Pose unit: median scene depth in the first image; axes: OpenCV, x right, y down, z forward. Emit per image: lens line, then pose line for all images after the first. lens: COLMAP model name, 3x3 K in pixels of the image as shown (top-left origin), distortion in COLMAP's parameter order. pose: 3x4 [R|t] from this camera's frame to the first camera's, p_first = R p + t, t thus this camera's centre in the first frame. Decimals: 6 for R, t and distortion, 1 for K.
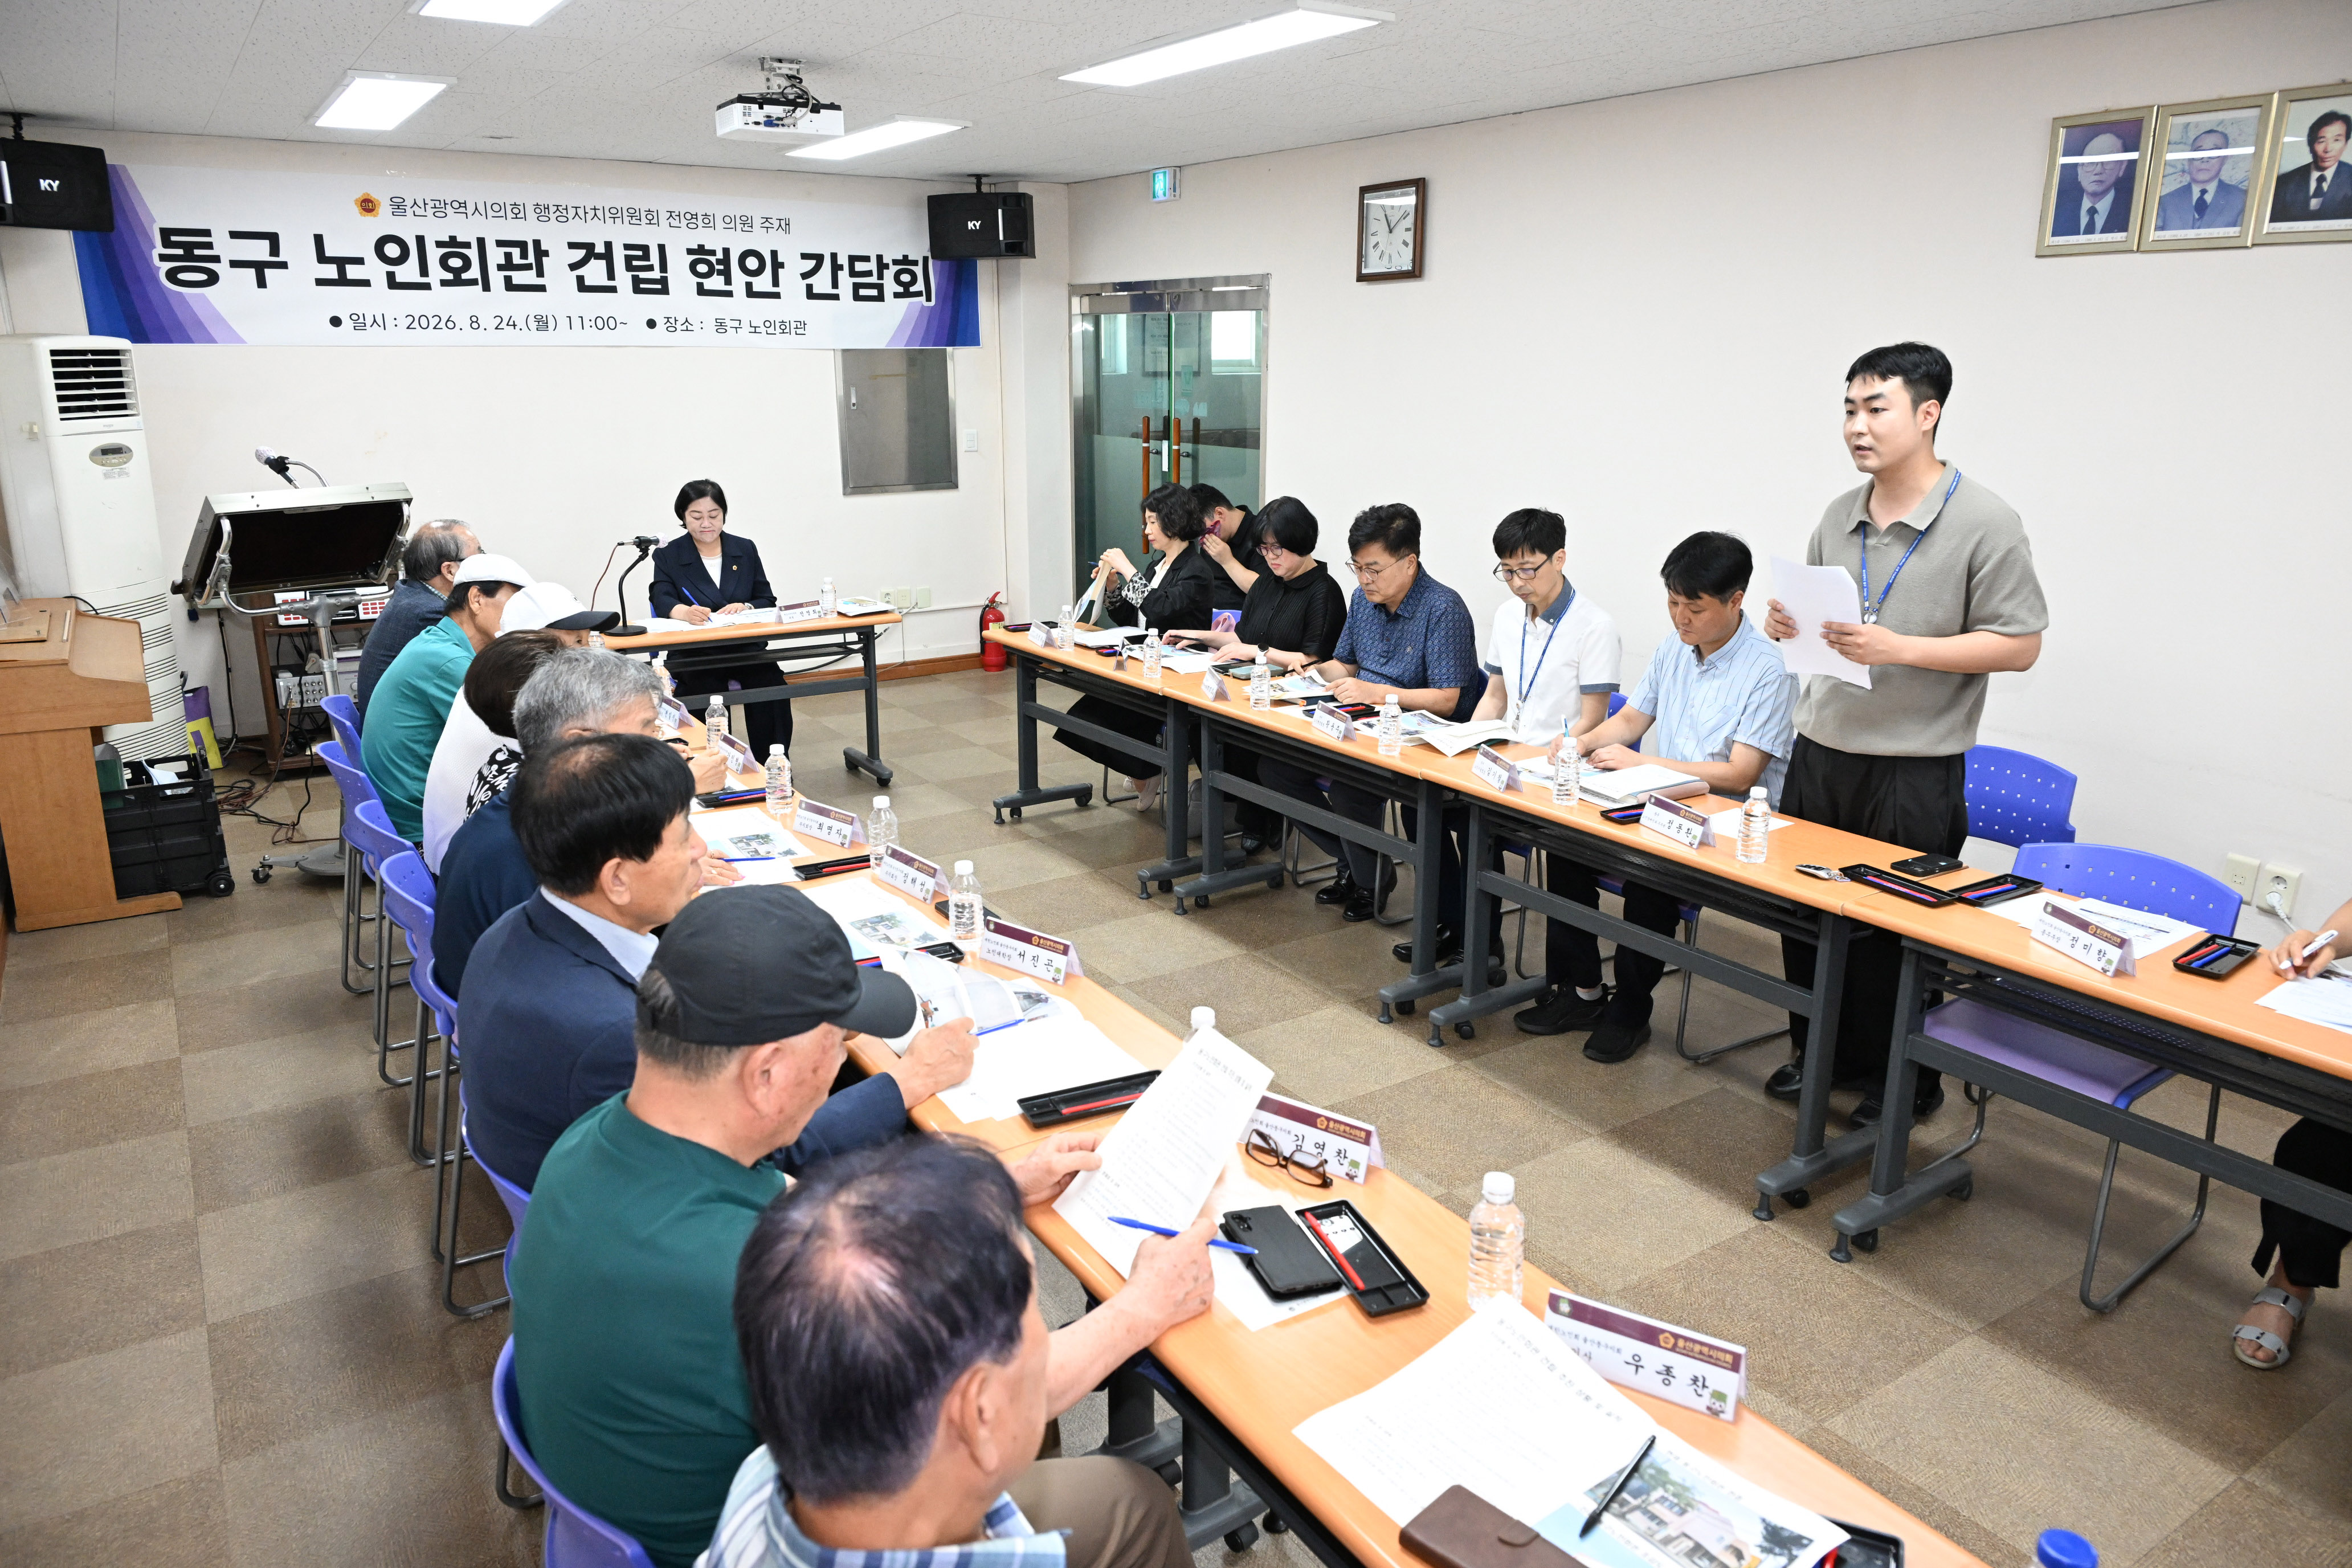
lens RADIAL K [[1557.1, 0, 1175.5], [0, 1557.1, 790.5], [0, 0, 1]] dist [0.000989, -0.004941]
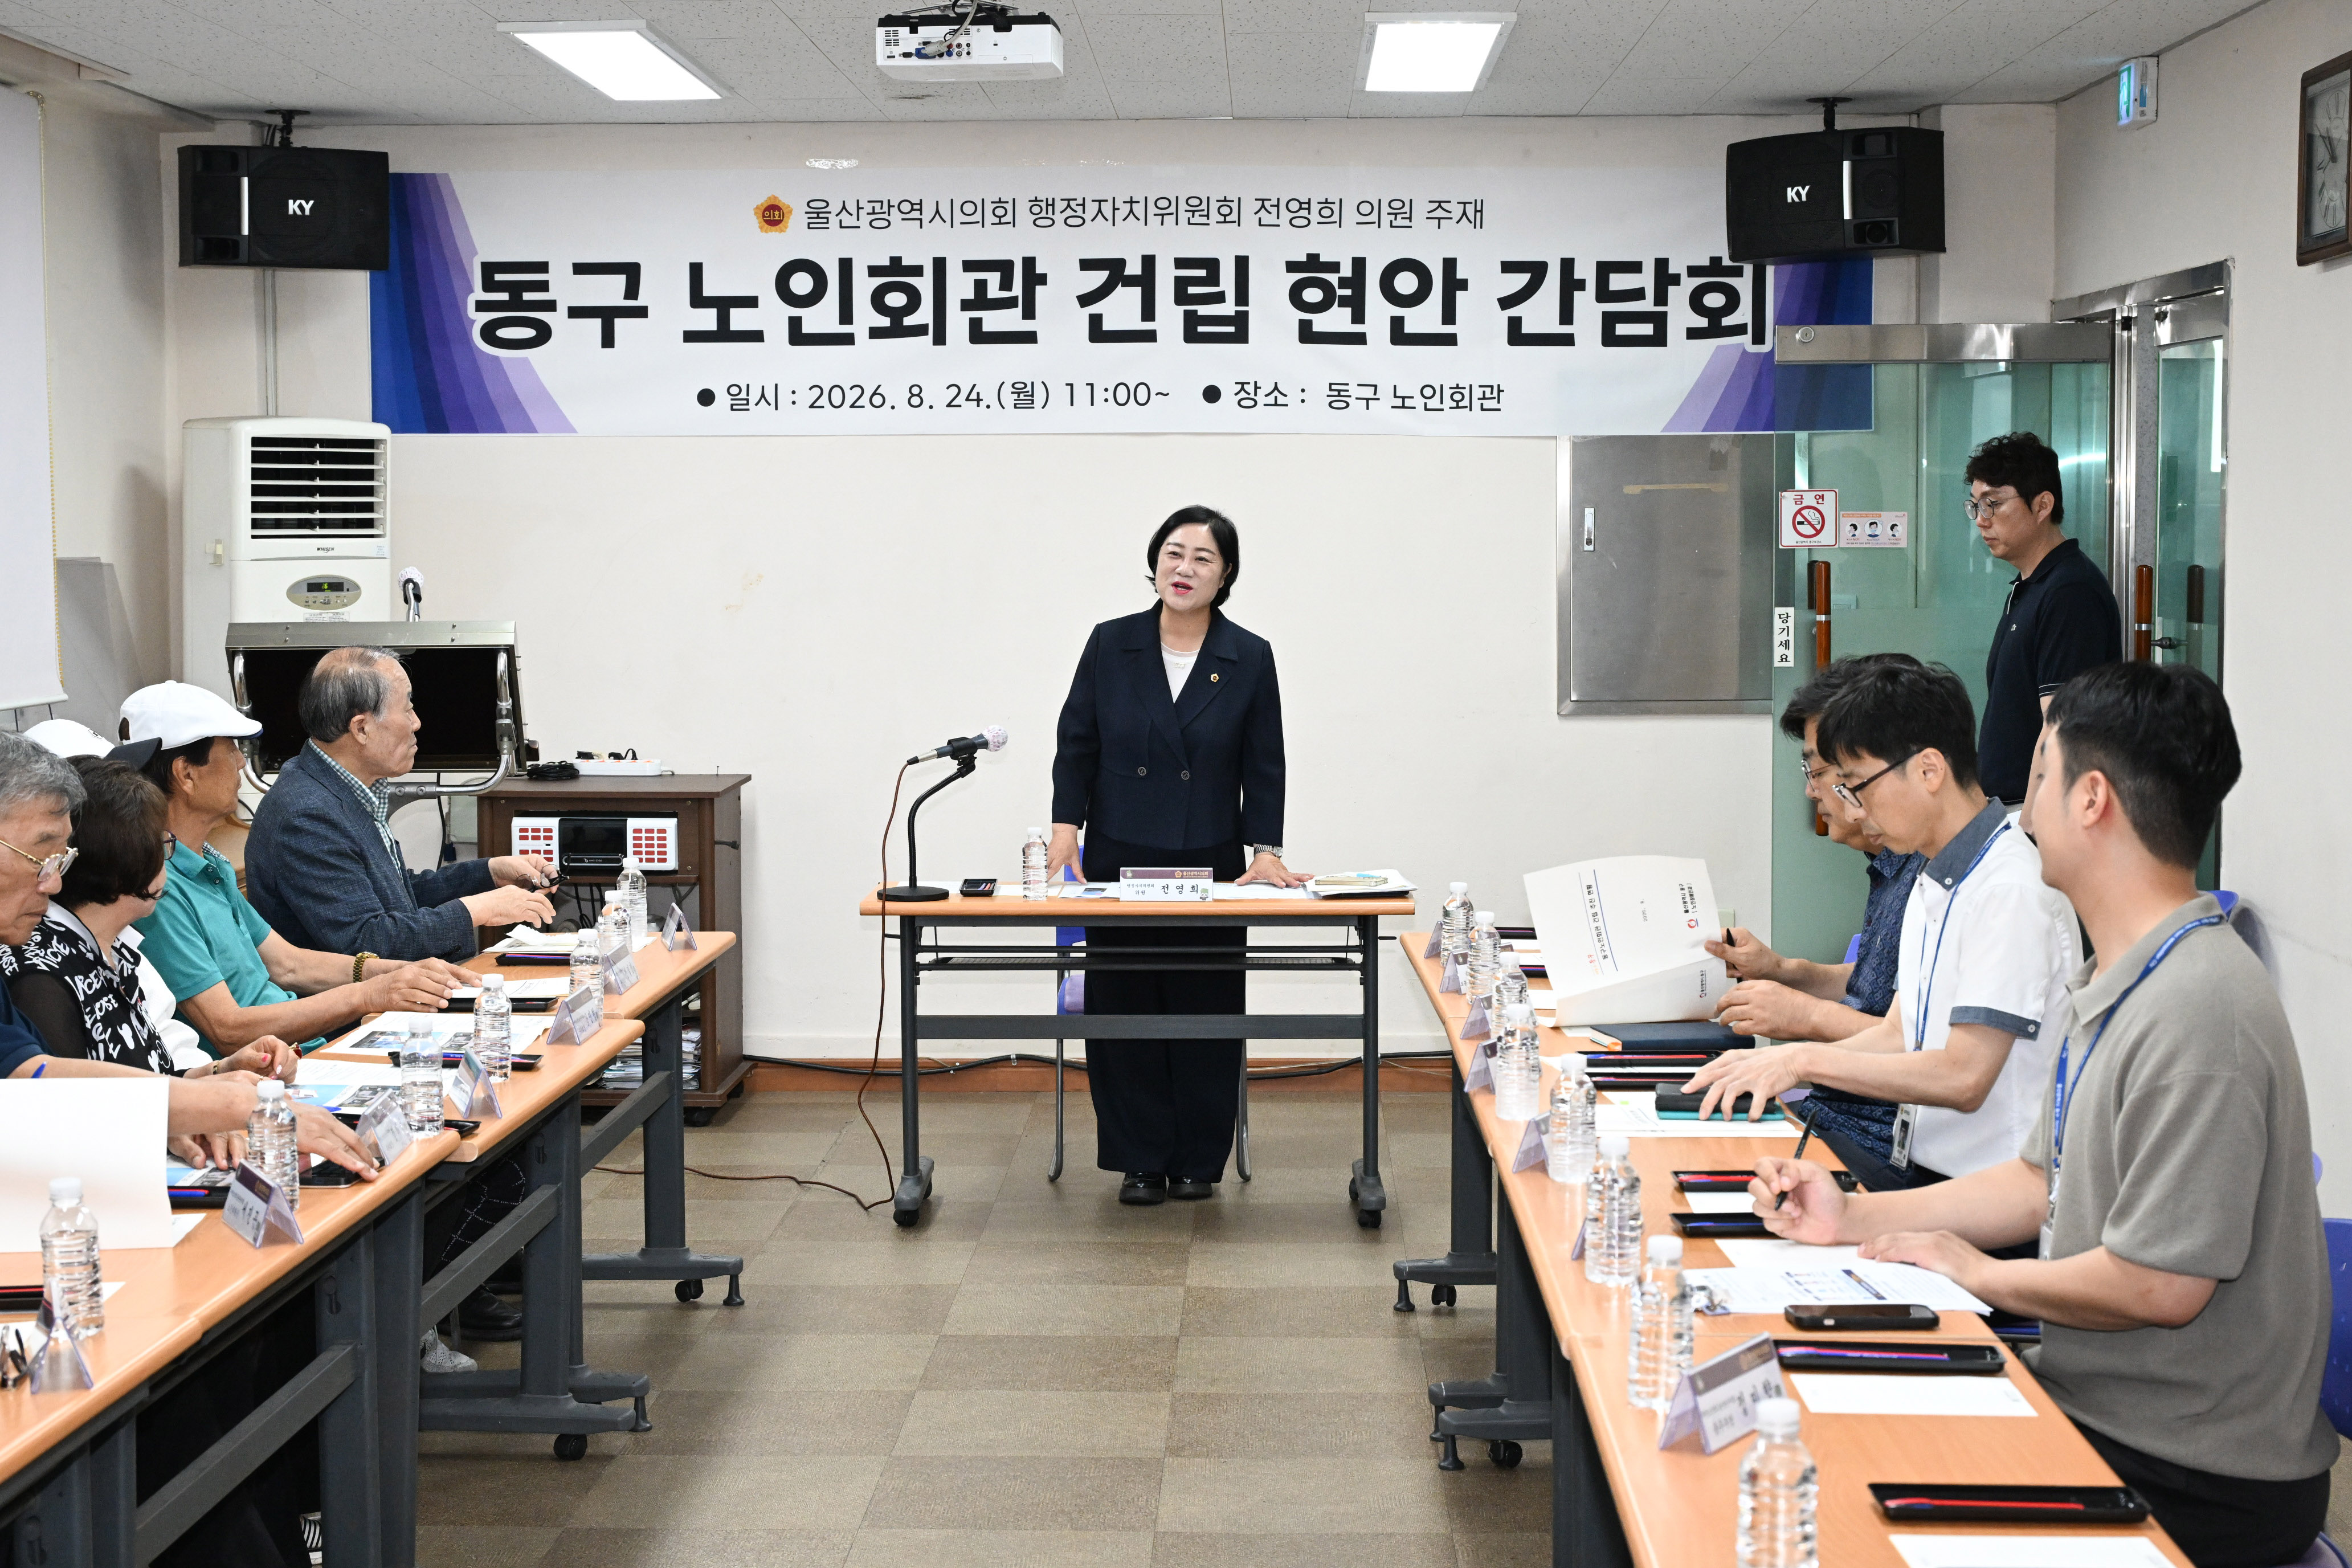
lens RADIAL K [[3758.3, 0, 1162.0], [0, 3758.3, 781.8], [0, 0, 1]] dist [0.004812, -0.024935]
pose [[0.815945, 0.037175, -0.576933, 0.456197], [-0.153402, 0.976081, -0.154059, 0.046799], [0.557406, 0.214206, 0.802131, -0.056979]]
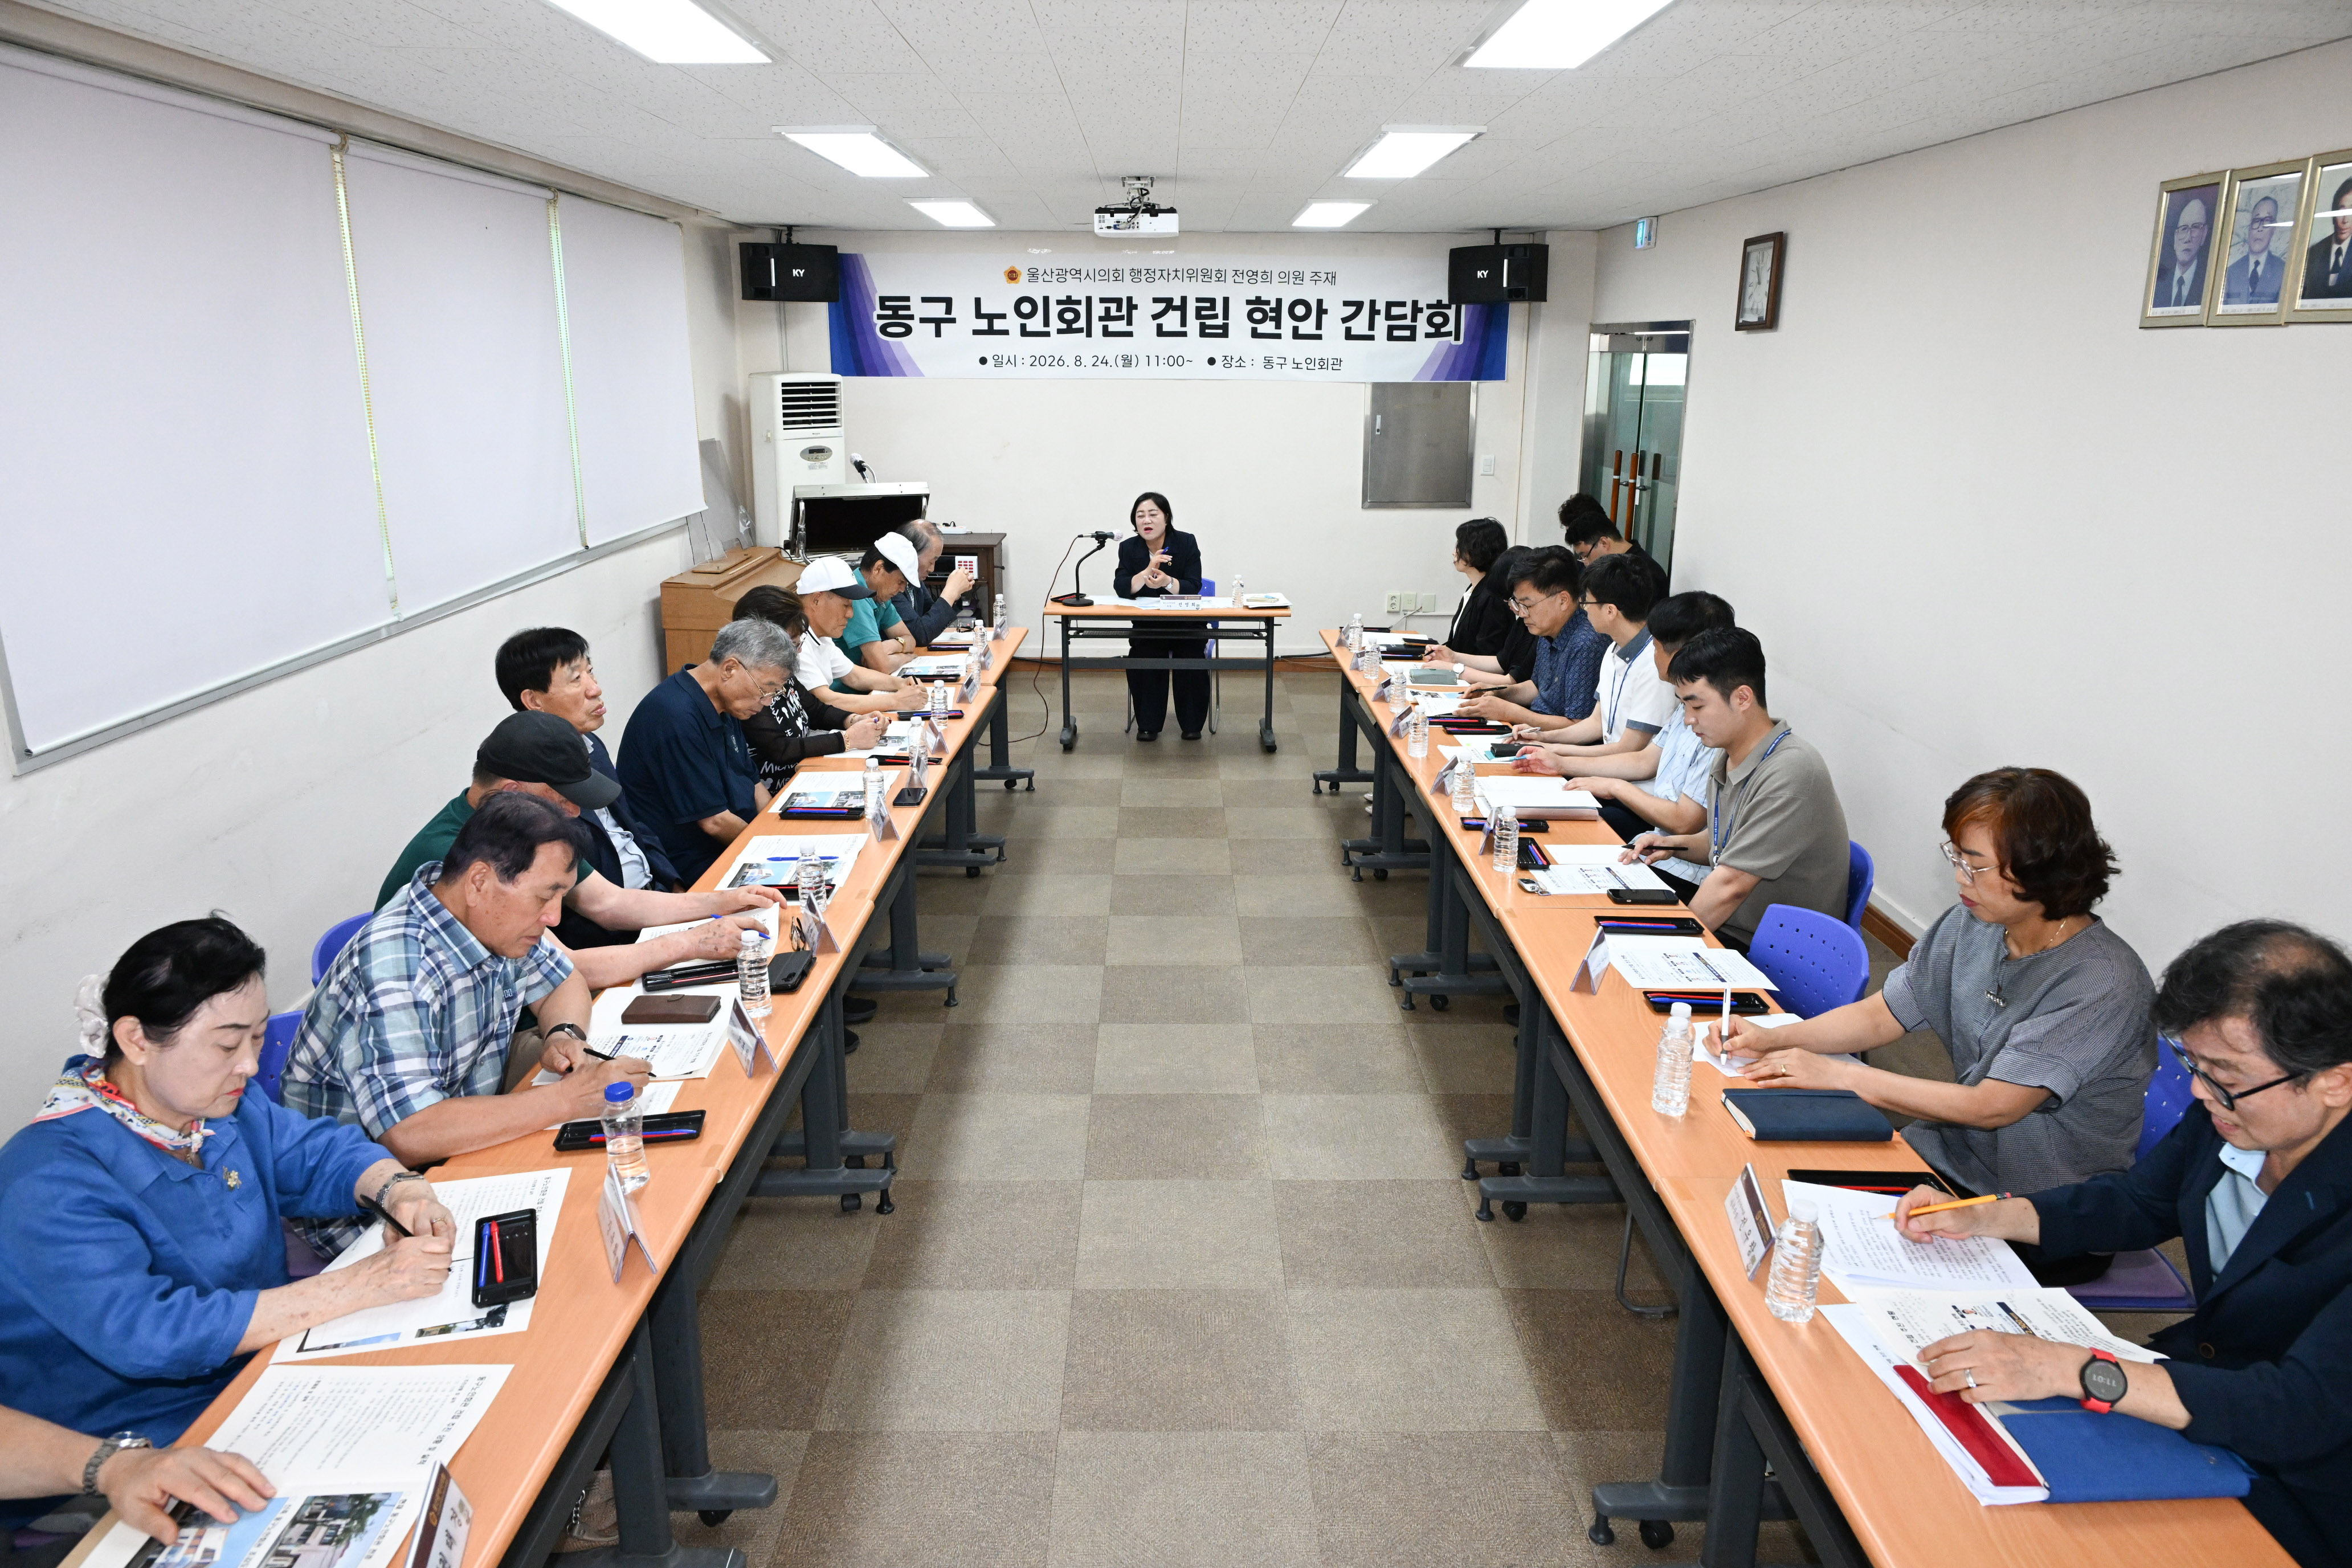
lens RADIAL K [[1557.1, 0, 1175.5], [0, 1557.1, 790.5], [0, 0, 1]] dist [0.000989, -0.004941]
pose [[0.838108, 0.151006, -0.524188, 0.361562], [-0.152068, 0.987505, 0.041340, -0.011465], [0.523881, 0.045064, 0.850599, -0.052576]]
